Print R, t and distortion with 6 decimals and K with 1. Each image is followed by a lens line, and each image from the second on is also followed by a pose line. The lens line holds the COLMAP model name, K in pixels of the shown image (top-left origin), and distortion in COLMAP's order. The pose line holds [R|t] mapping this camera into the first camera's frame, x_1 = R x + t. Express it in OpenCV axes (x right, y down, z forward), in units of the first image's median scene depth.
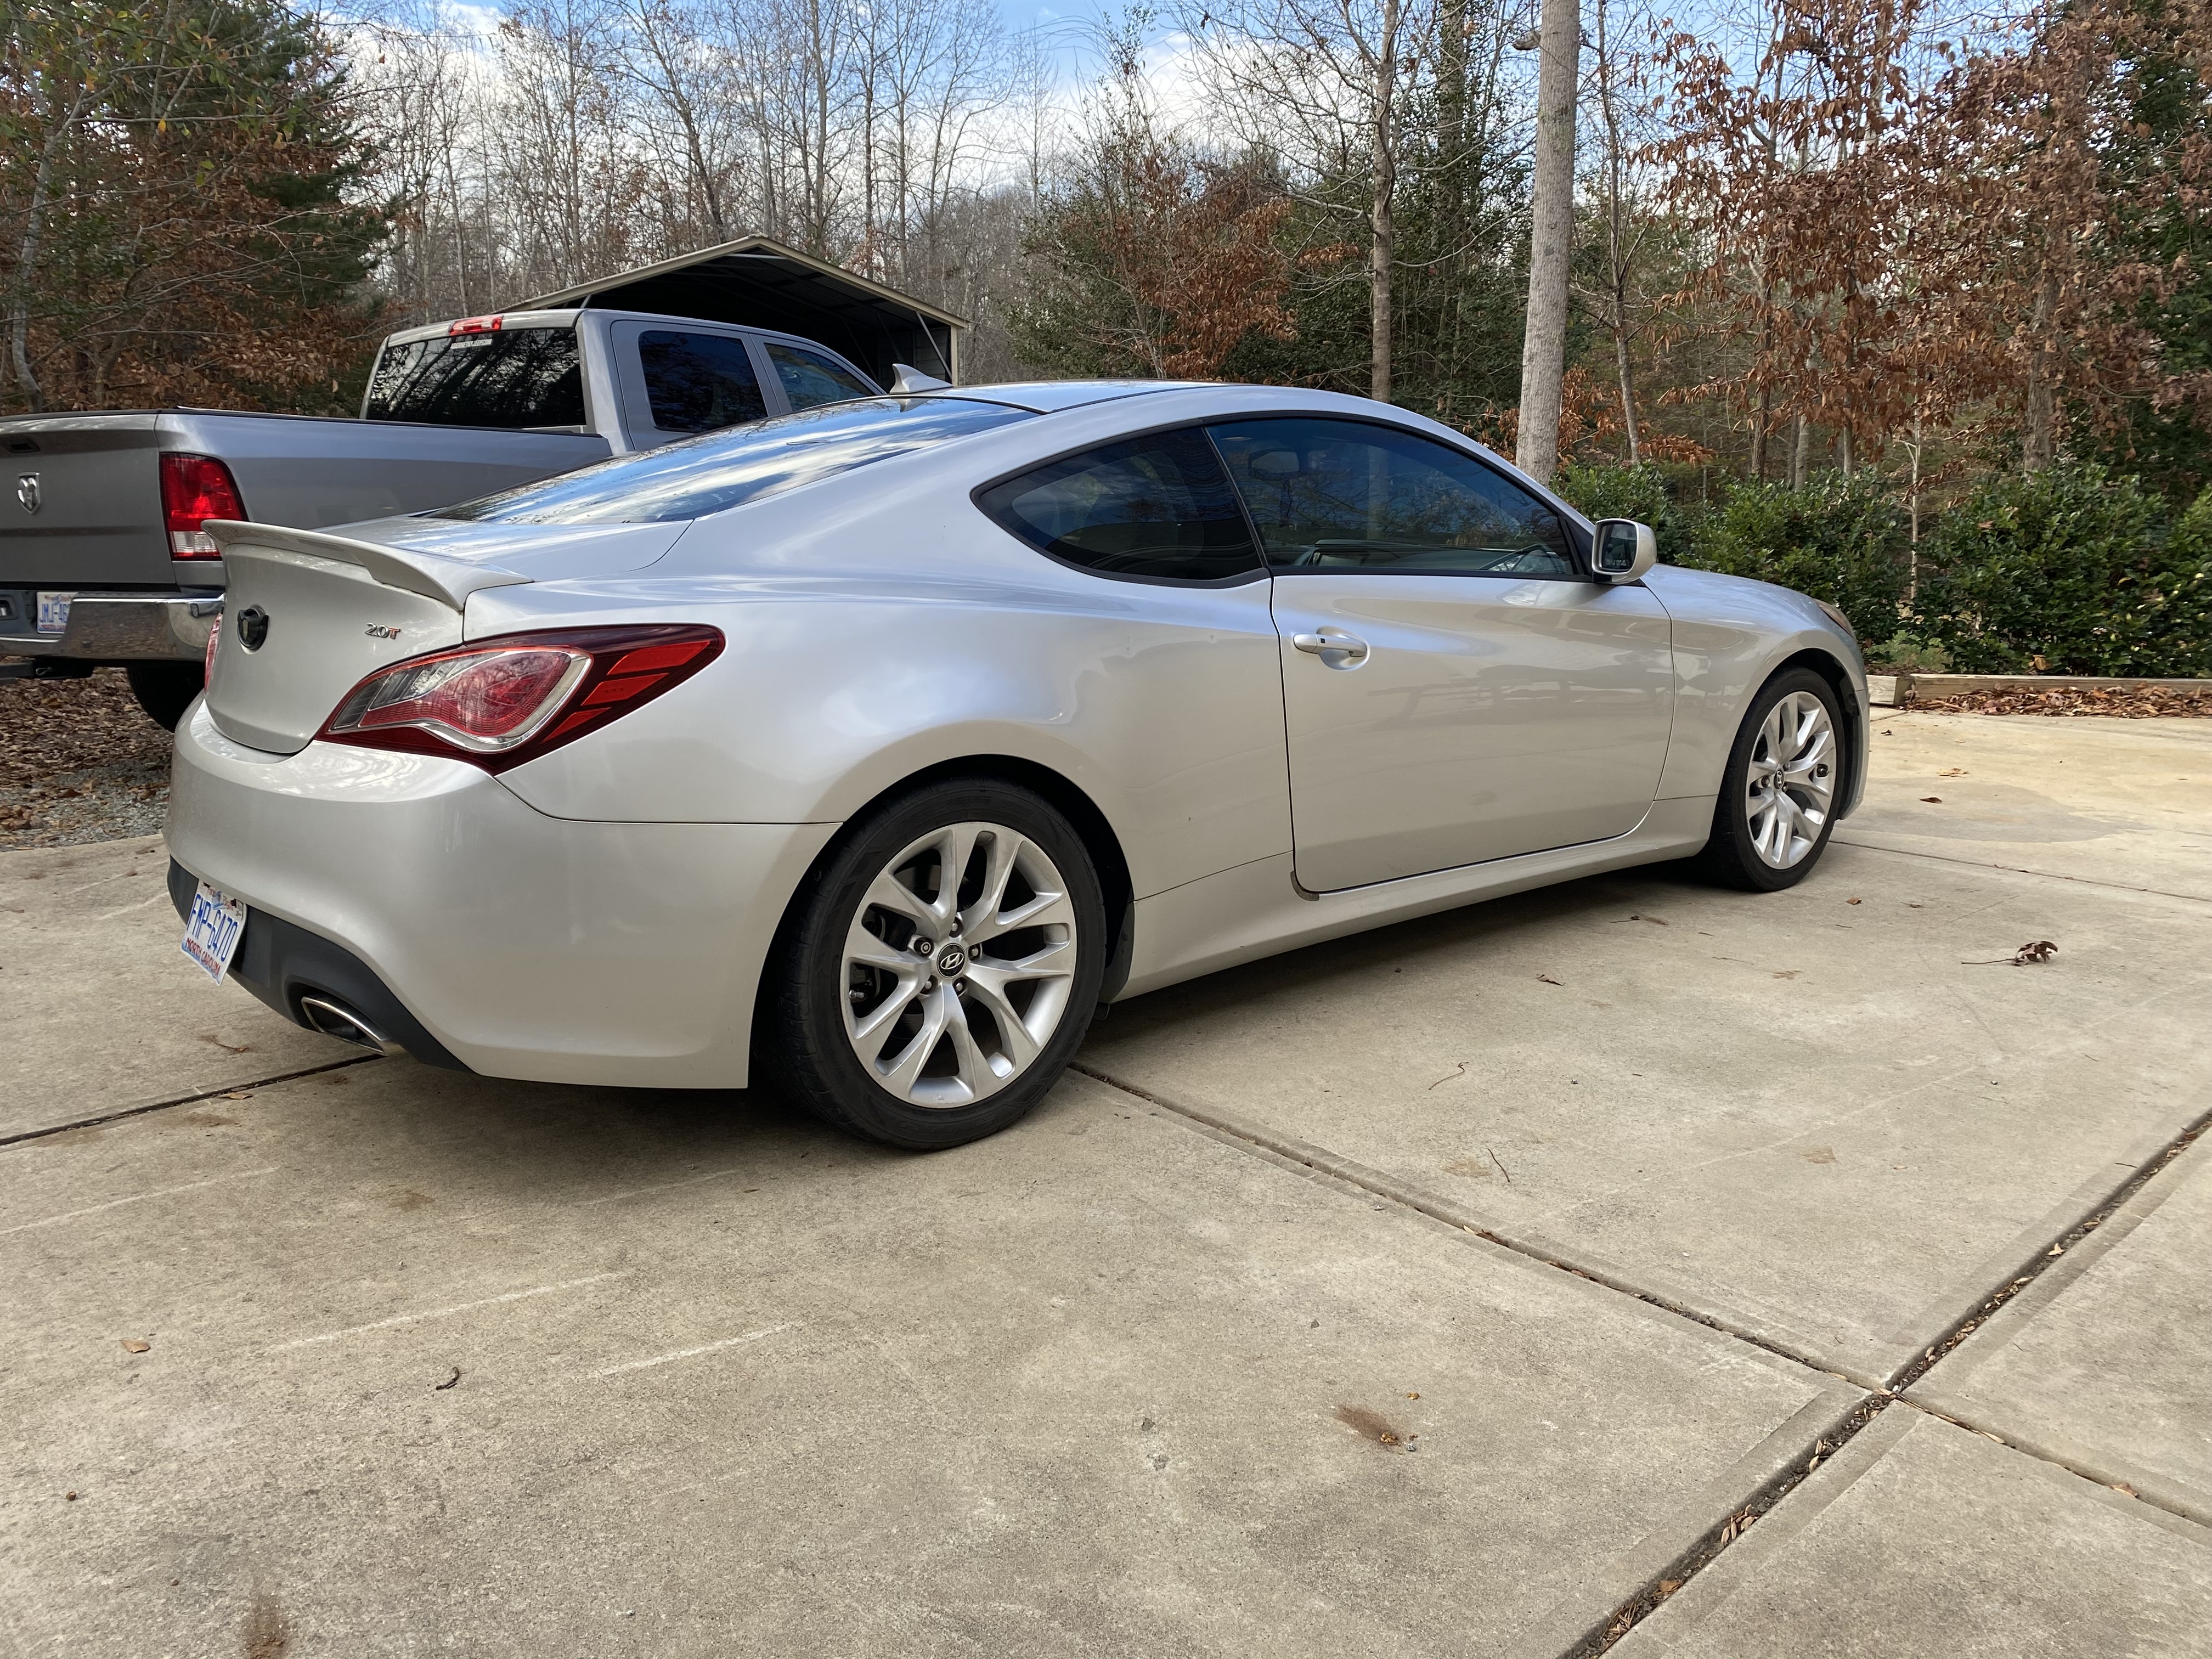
lens RADIAL K [[1678.7, 0, 1110.2], [0, 1678.7, 822.2], [0, 0, 1]] dist [0.009107, 0.005985]
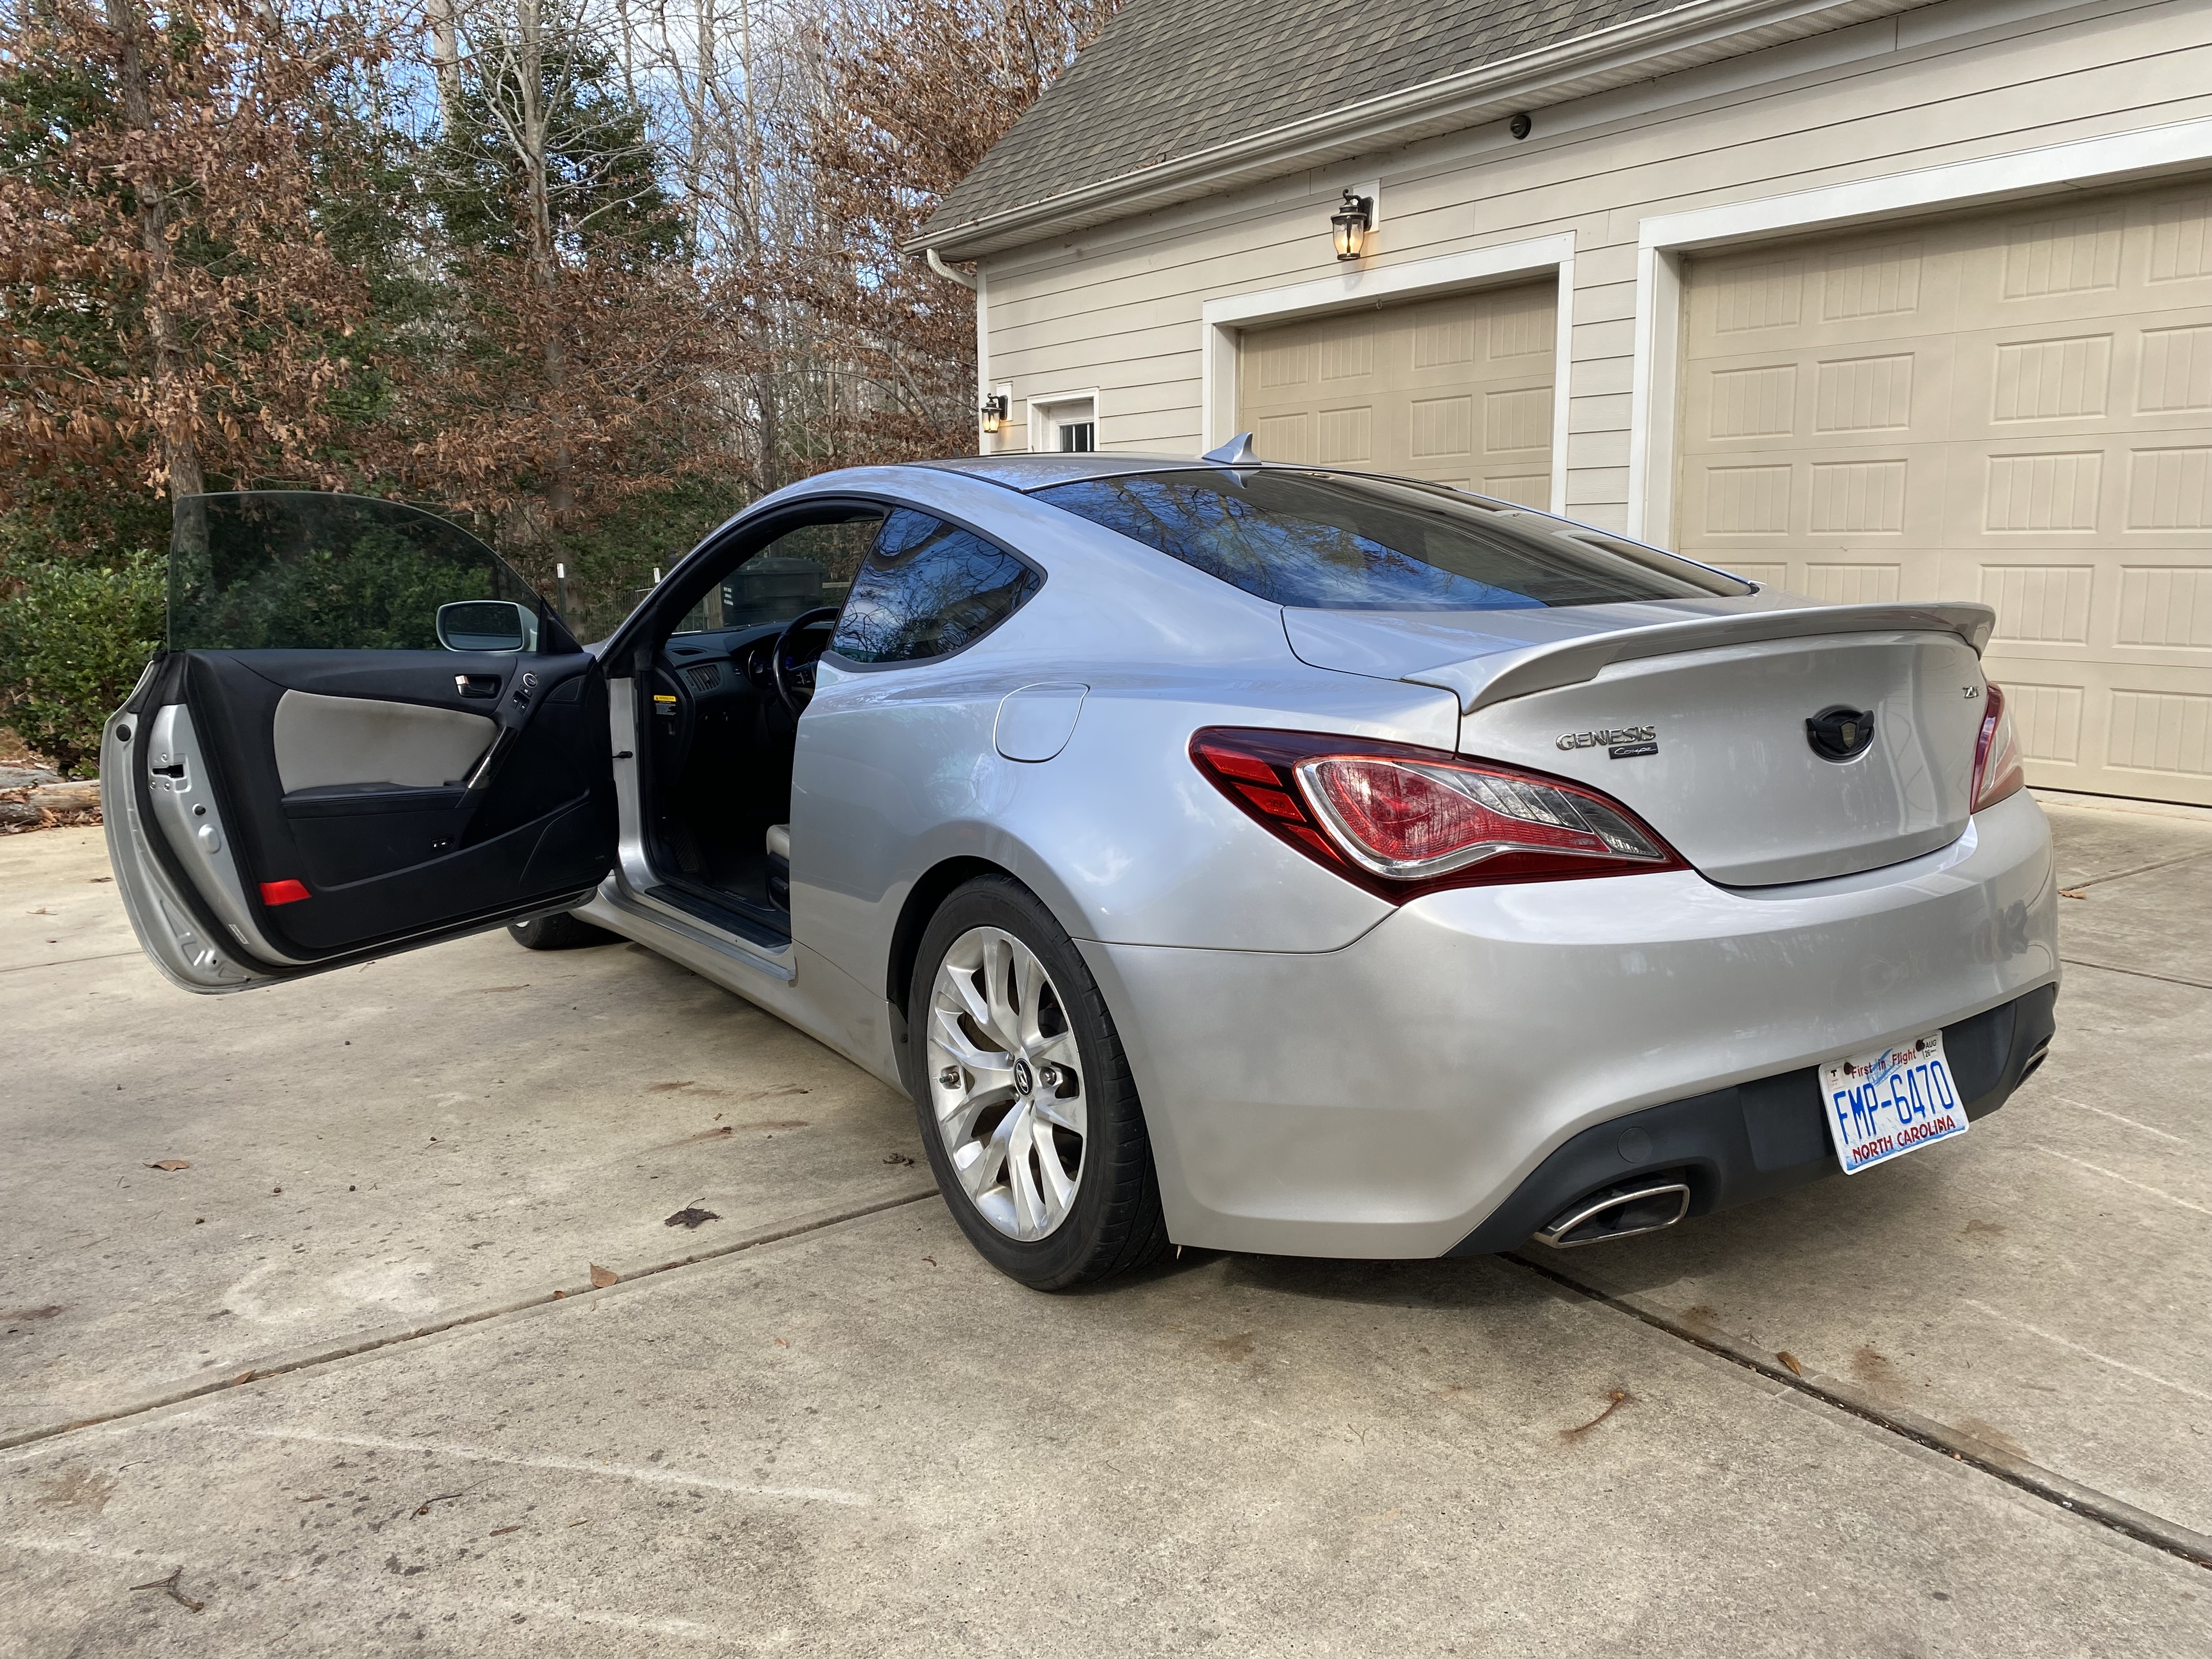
lens RADIAL K [[1673.6, 0, 1110.7], [0, 1673.6, 844.4], [0, 0, 1]] dist [0.014849, -0.003248]
pose [[0.112793, -0.184718, 0.976298, -1.455270], [0.219091, 0.963008, 0.156892, -0.289419], [-0.969163, 0.196202, 0.149091, 1.322951]]
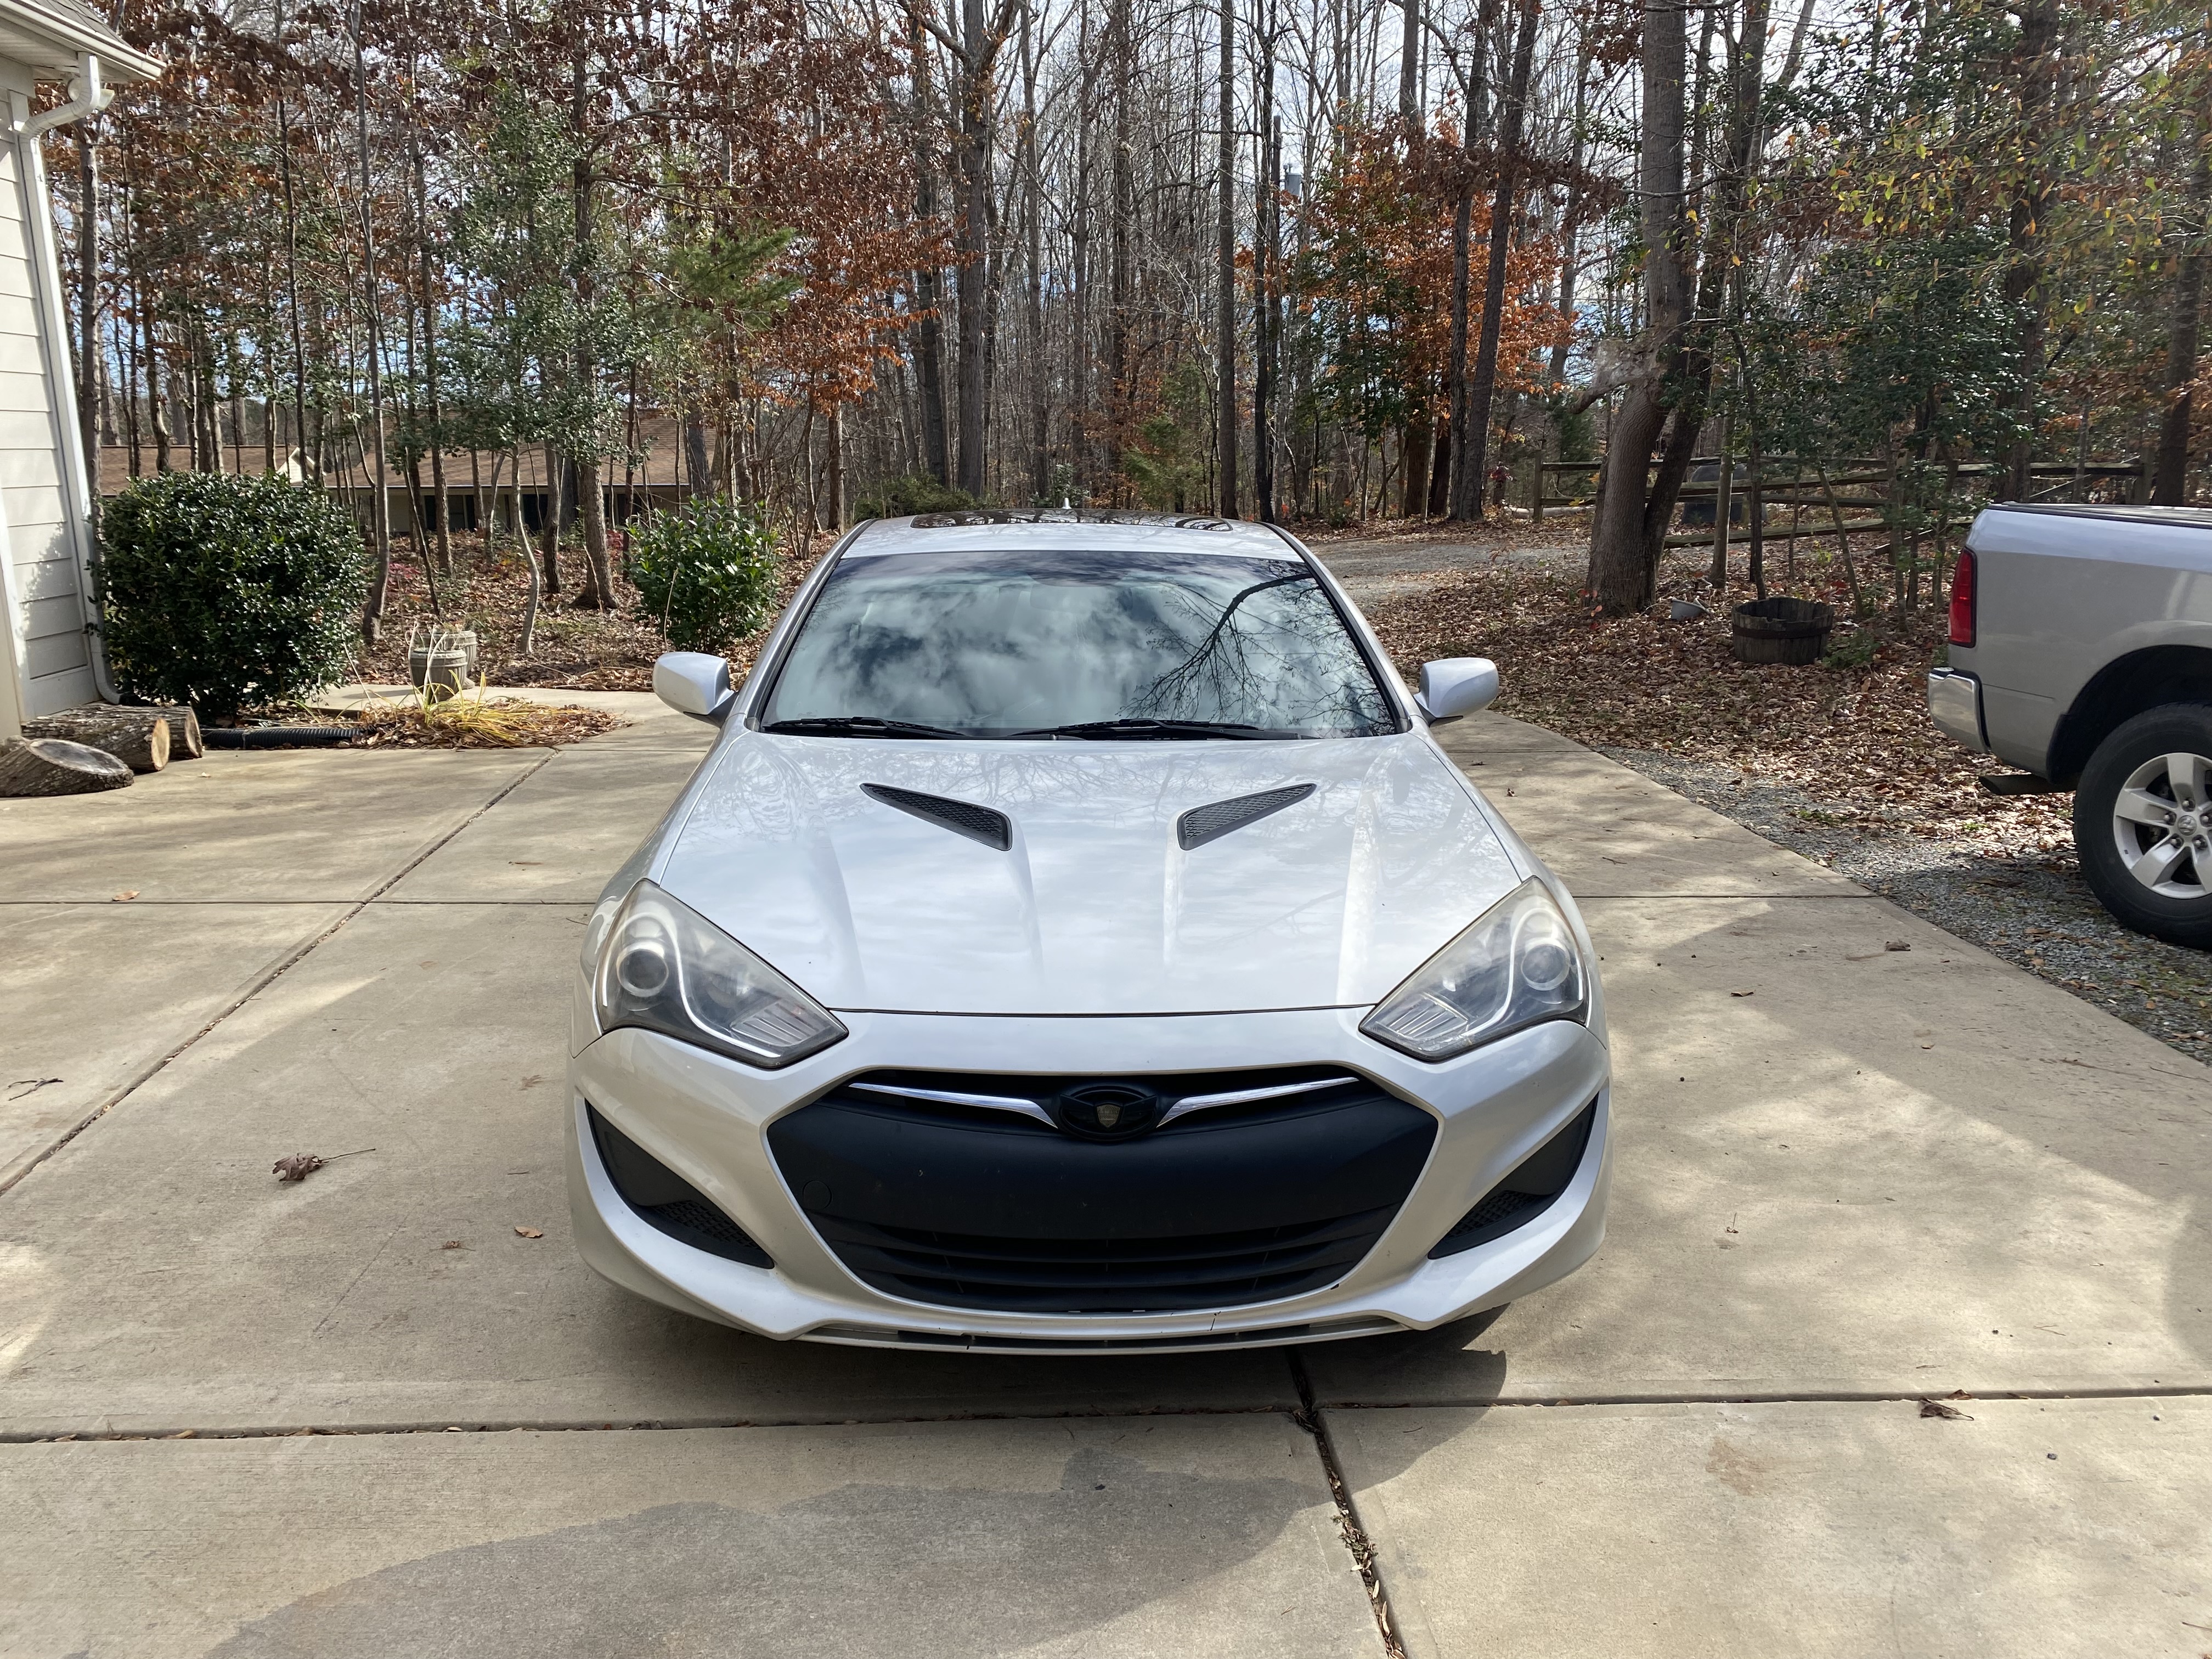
lens RADIAL K [[1678.7, 0, 1110.2], [0, 1678.7, 822.2], [0, 0, 1]] dist [0.009107, 0.005985]
pose [[-0.621672, 0.166064, -0.765472, 1.375890], [-0.170755, 0.925030, 0.339356, -0.693906], [0.764439, 0.341676, -0.546709, 2.602672]]
